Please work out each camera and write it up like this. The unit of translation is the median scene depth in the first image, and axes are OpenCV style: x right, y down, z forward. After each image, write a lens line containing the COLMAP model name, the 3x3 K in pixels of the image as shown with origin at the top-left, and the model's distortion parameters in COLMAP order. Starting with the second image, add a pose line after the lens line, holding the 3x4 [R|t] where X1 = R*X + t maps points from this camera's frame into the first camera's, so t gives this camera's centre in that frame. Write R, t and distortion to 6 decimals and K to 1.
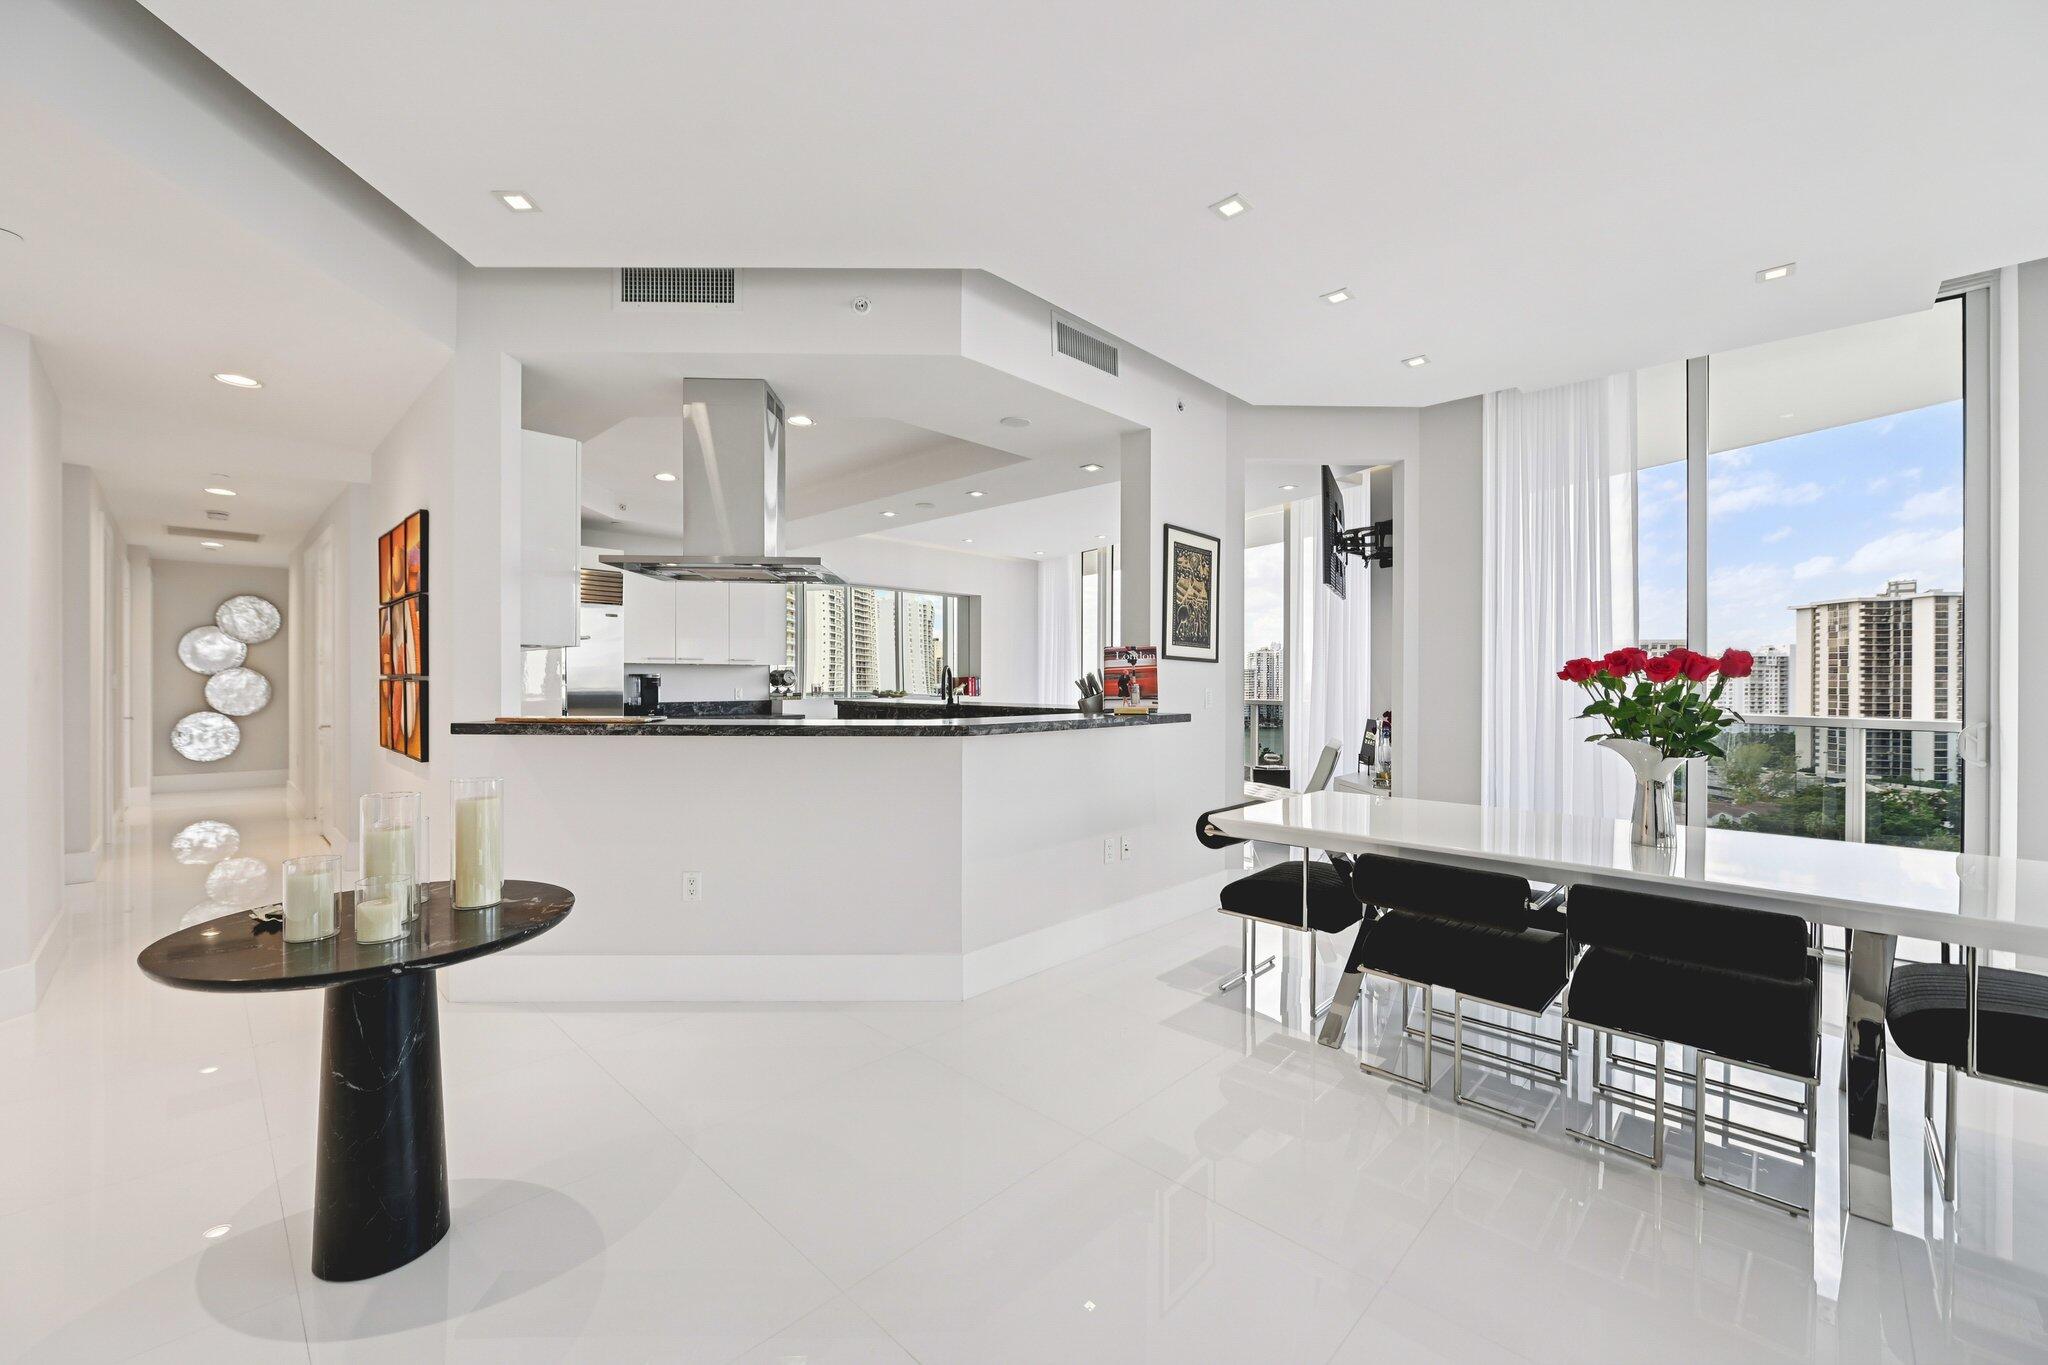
lens RADIAL K [[817.4, 0, 1021.6], [0, 817.4, 685.6], [0, 0, 1]] dist [-0.010318, 0.000960]
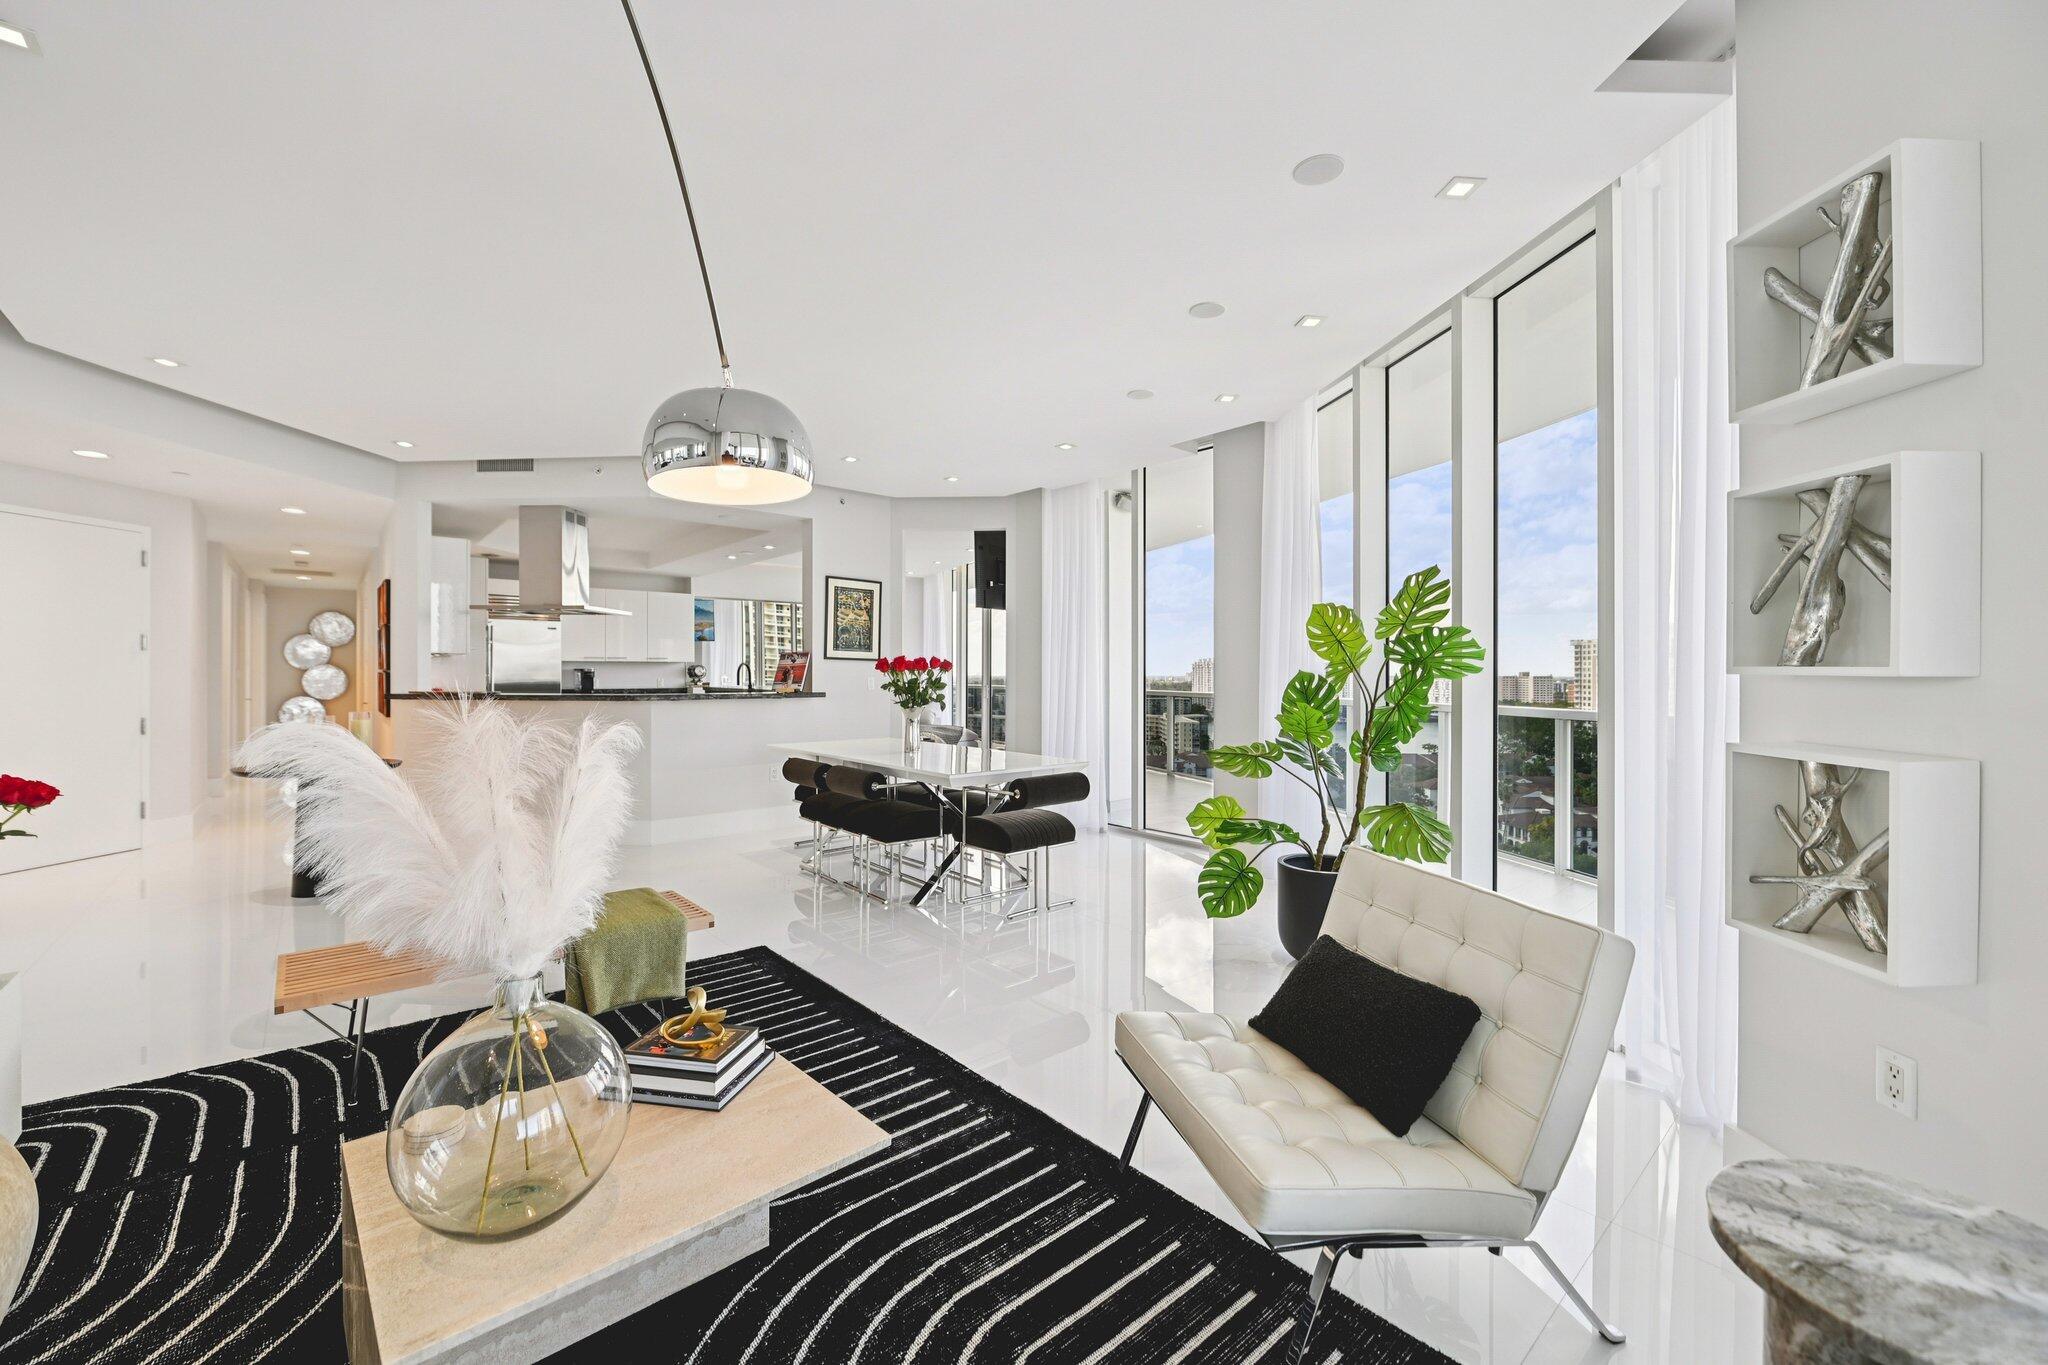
lens RADIAL K [[817.4, 0, 1035.3], [0, 817.4, 676.6], [0, 0, 1]] dist [-0.010318, 0.000960]
pose [[0.997220, -0.001246, -0.074507, 0.650055], [0.001020, 0.999995, -0.003067, 0.007627], [0.074510, 0.002982, 0.997216, -0.544052]]
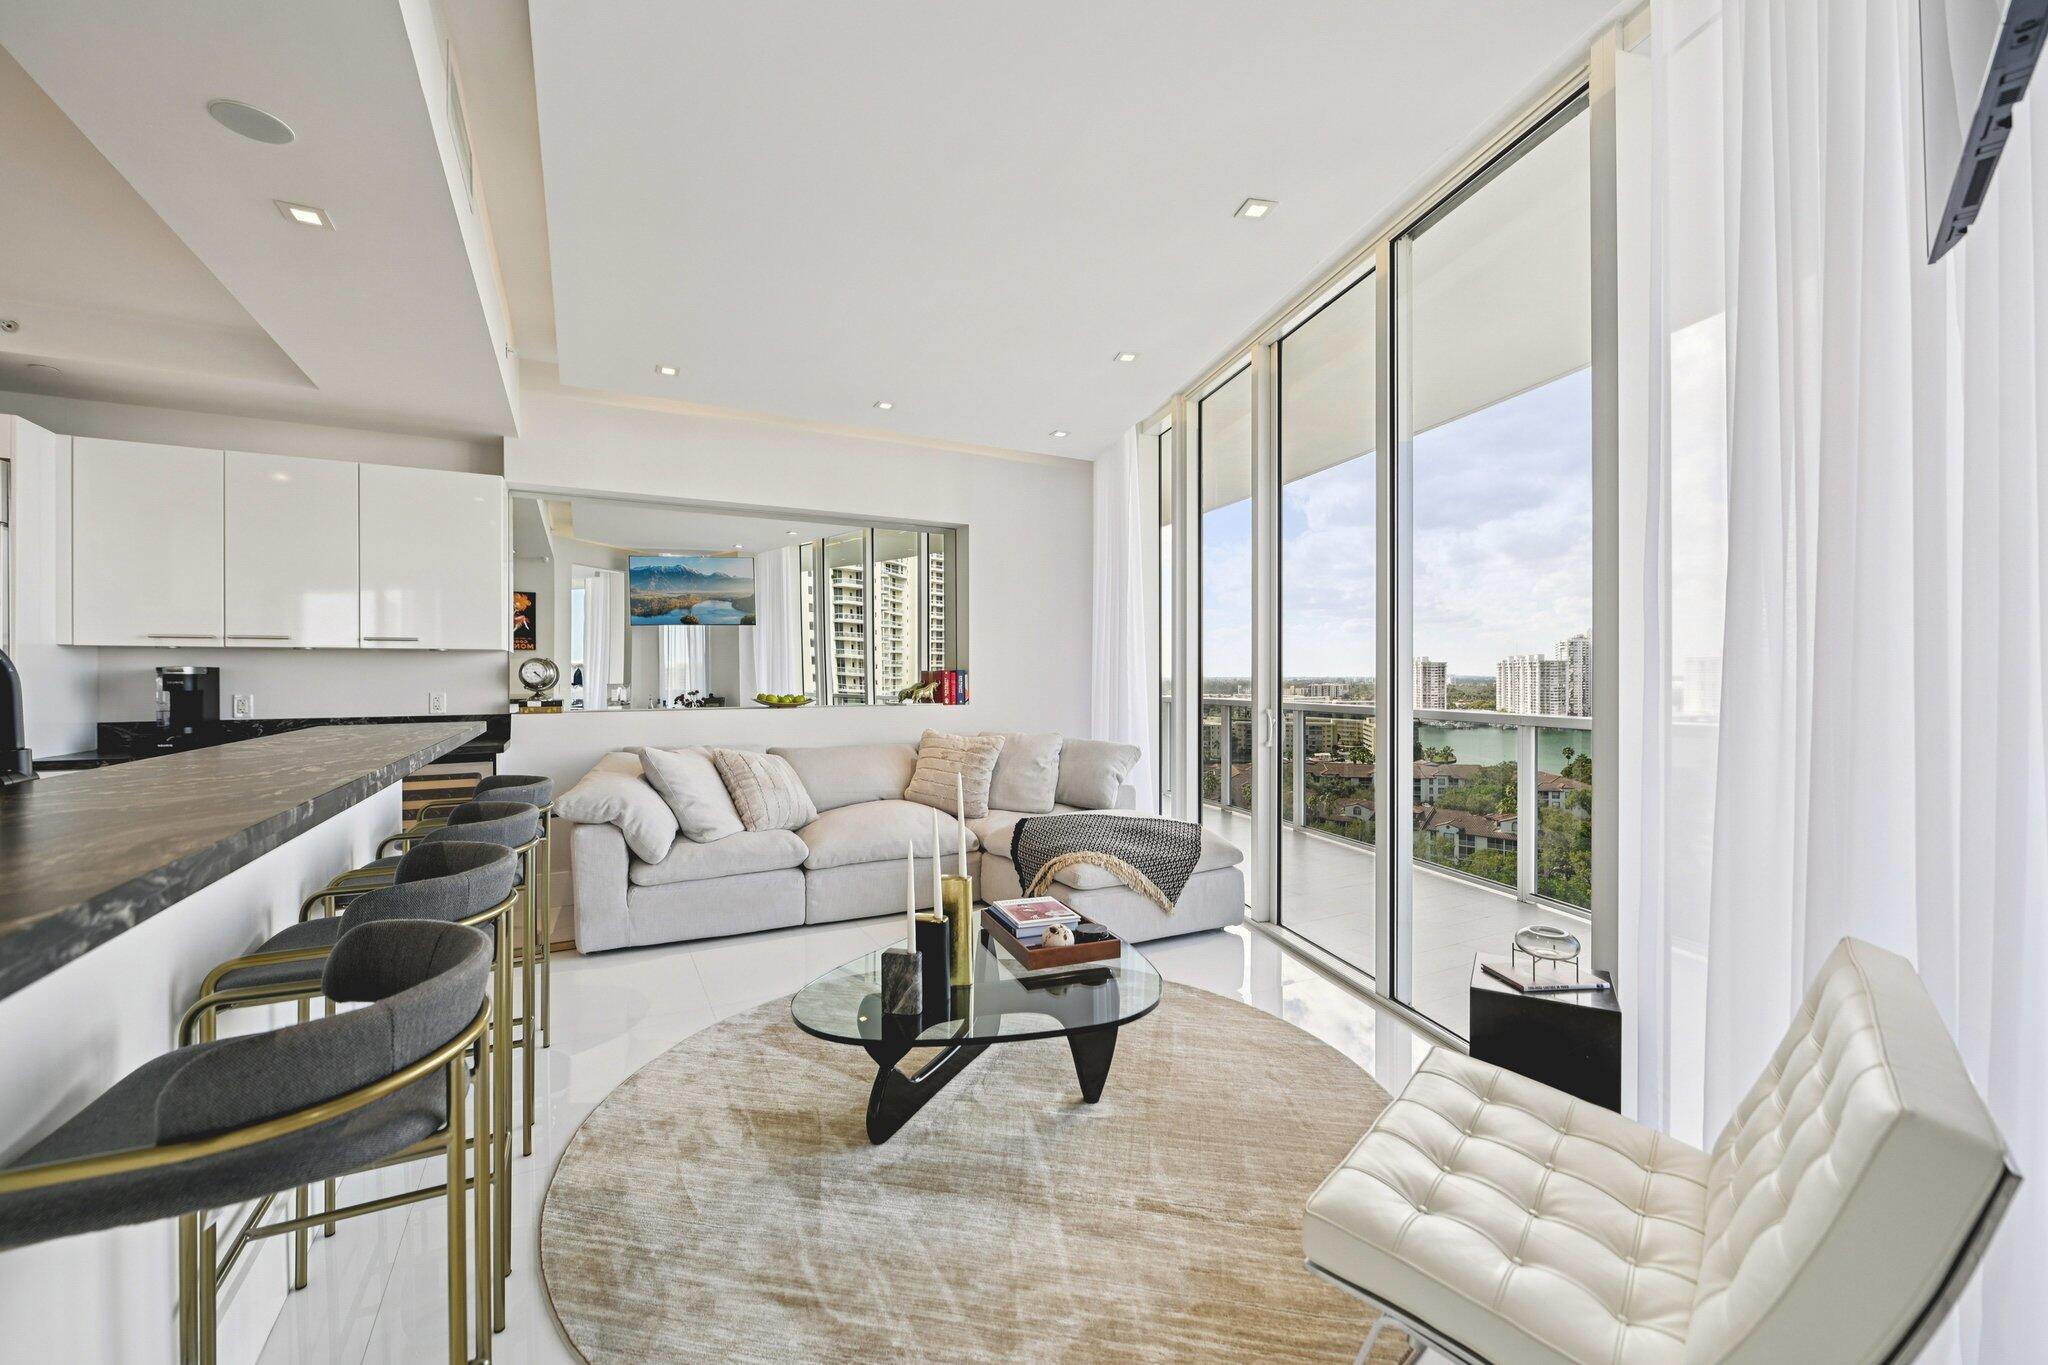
lens RADIAL K [[817.4, 0, 1024.4], [0, 817.4, 667.2], [0, 0, 1]] dist [-0.010318, 0.000960]
pose [[0.952403, -0.007012, -0.304760, 0.335636], [0.001970, 0.999856, -0.016848, -0.006324], [0.304834, 0.015446, 0.952280, 1.020521]]
